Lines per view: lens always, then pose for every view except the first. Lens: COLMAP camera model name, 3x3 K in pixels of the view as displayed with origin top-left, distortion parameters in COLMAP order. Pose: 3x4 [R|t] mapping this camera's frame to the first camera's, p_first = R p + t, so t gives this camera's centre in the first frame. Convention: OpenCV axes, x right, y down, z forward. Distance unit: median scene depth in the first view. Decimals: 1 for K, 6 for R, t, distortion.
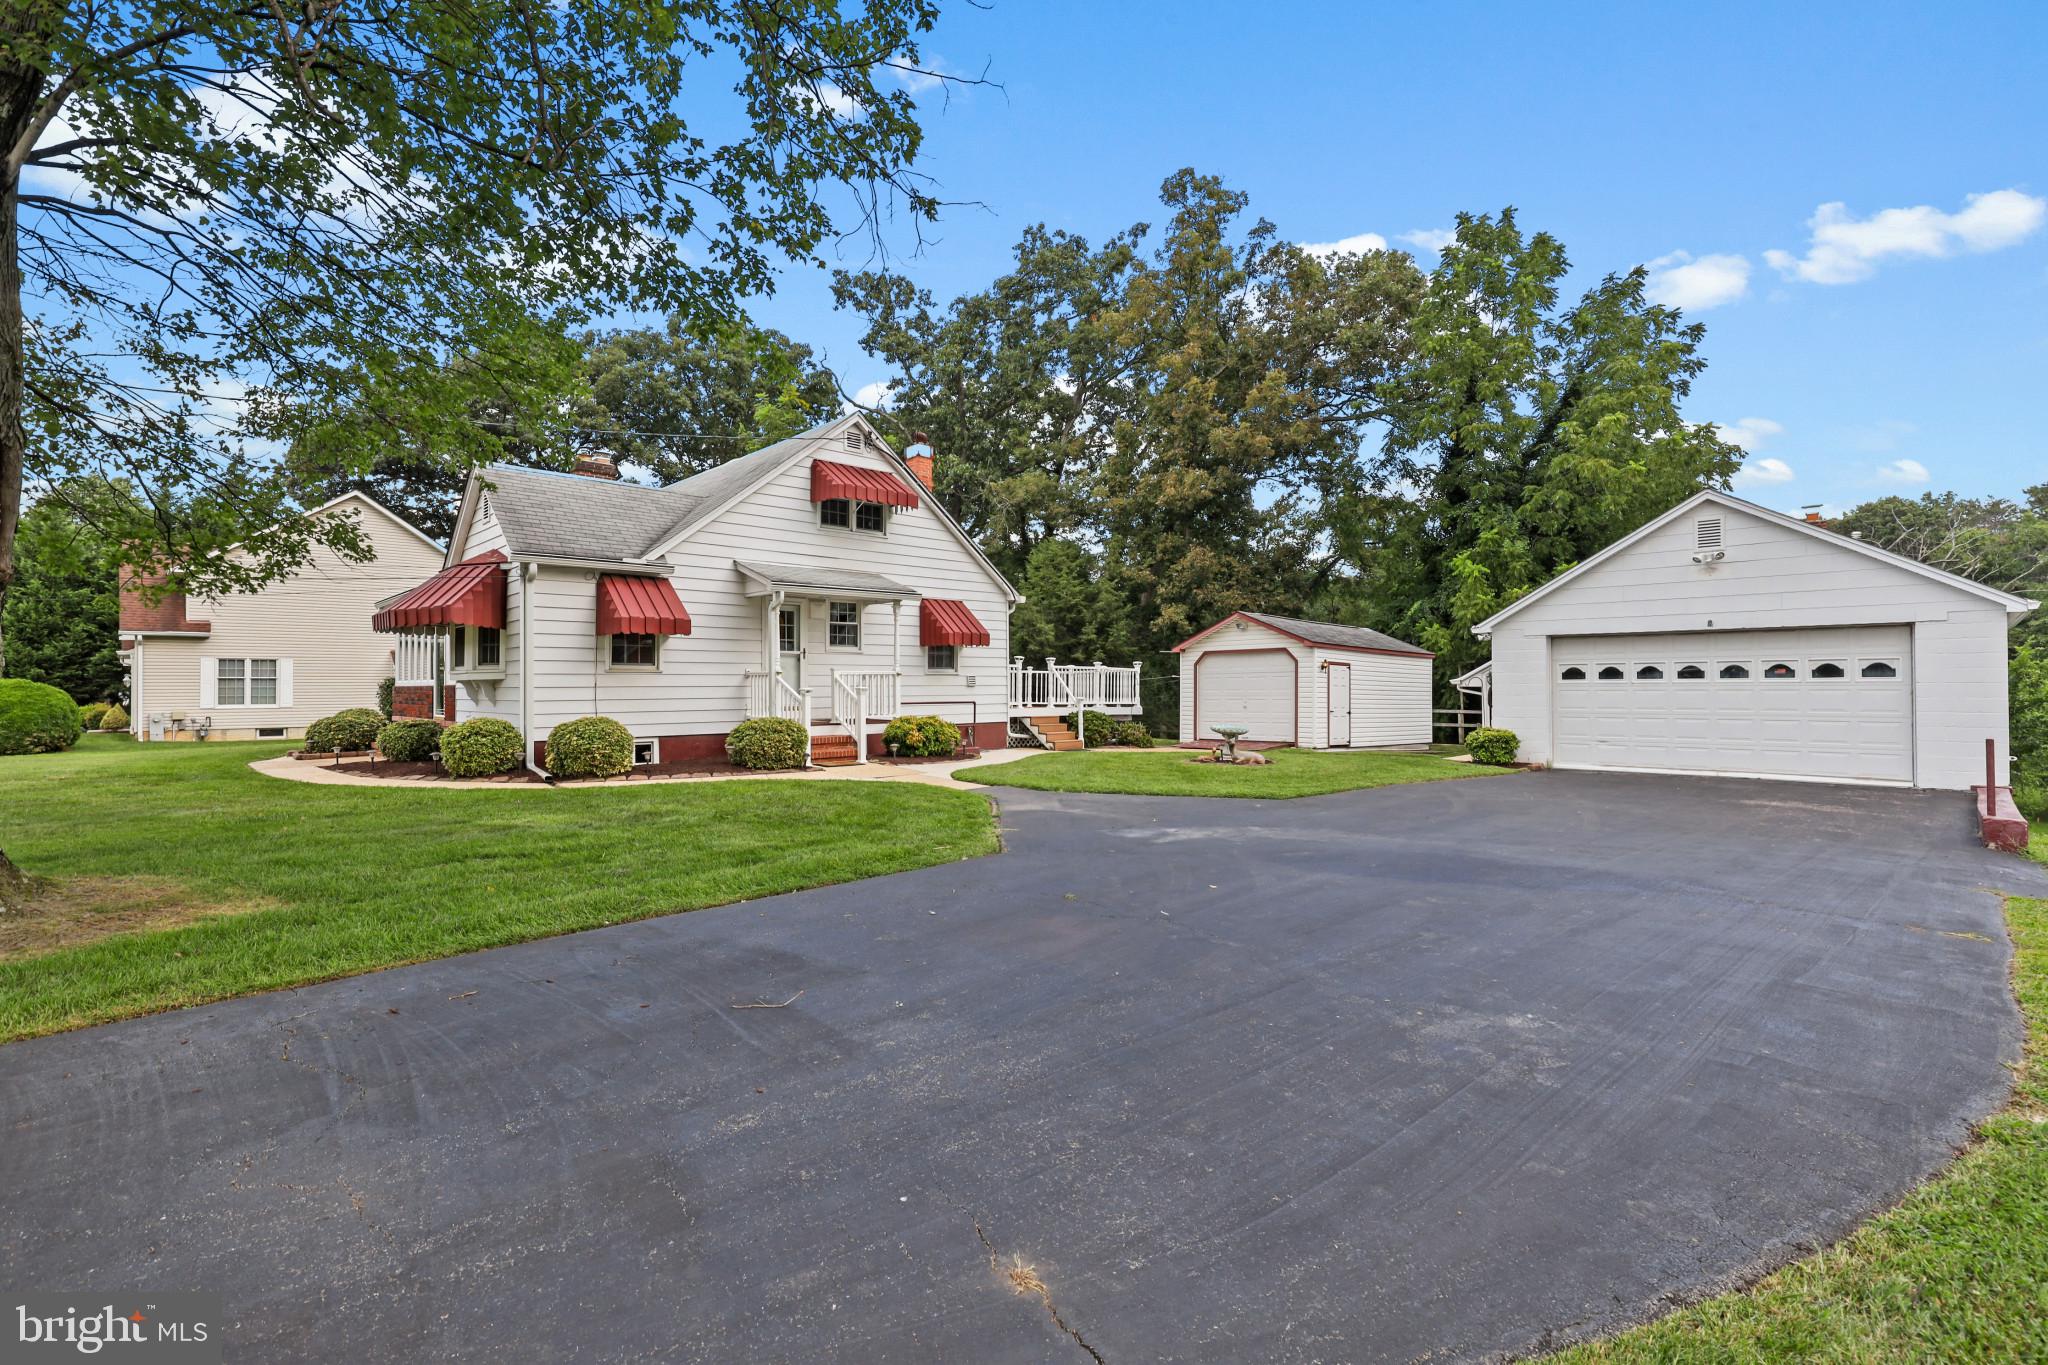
lens RADIAL K [[930.4, 0, 1027.6], [0, 930.4, 676.2], [0, 0, 1]] dist [0.004559, -0.000335]
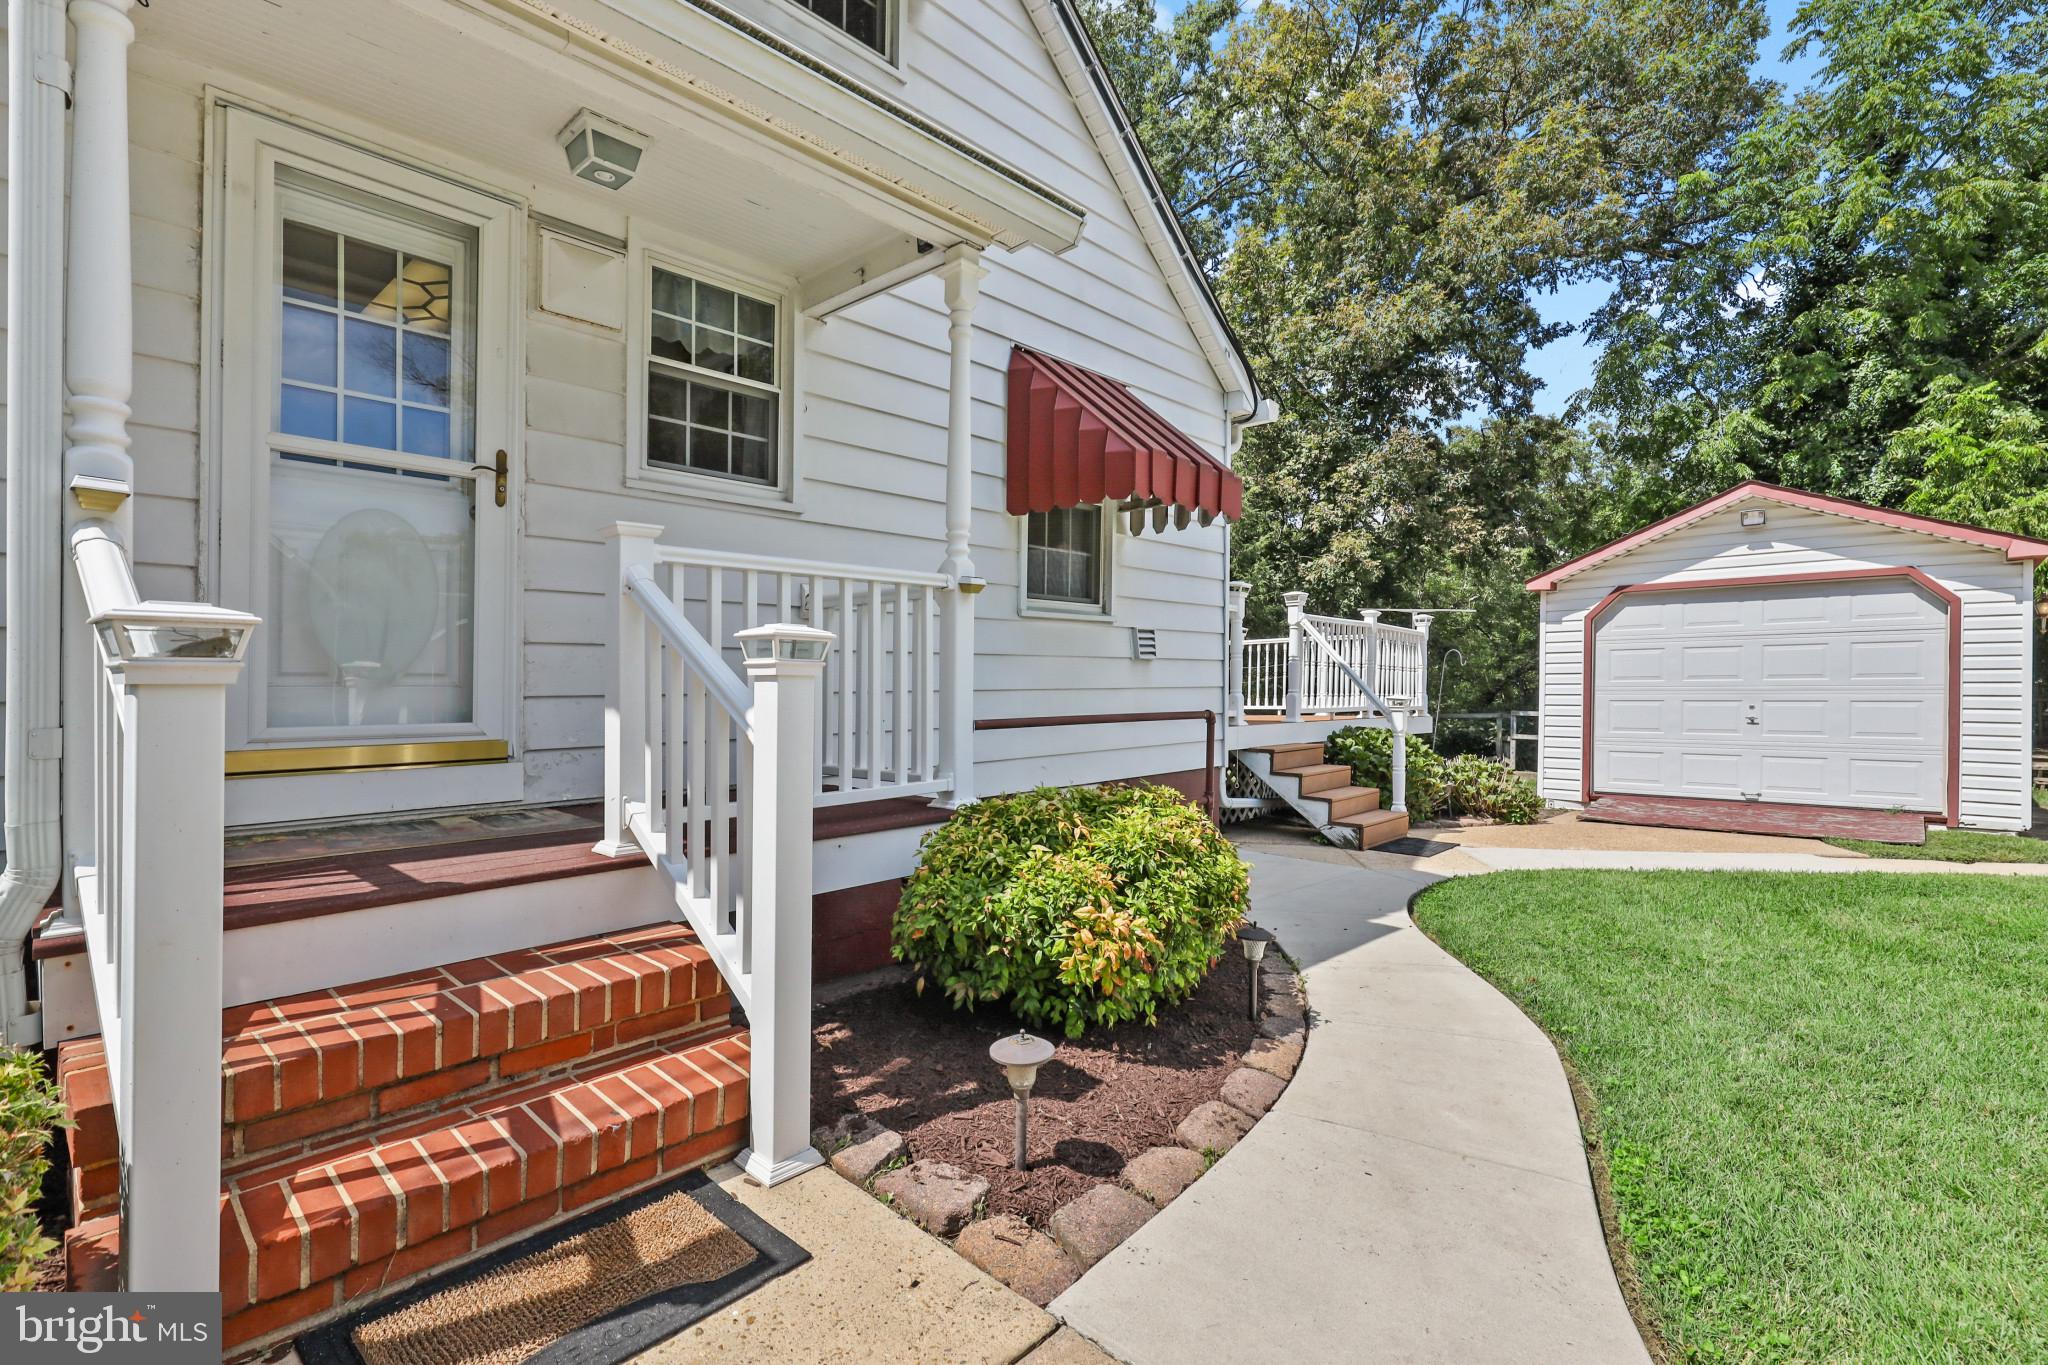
lens RADIAL K [[930.4, 0, 1012.6], [0, 930.4, 686.3], [0, 0, 1]] dist [0.004559, -0.000335]
pose [[0.998370, 0.004743, 0.056880, -0.126425], [-0.005866, 0.999791, 0.019587, 0.014231], [-0.056775, -0.019889, 0.998189, 0.707800]]
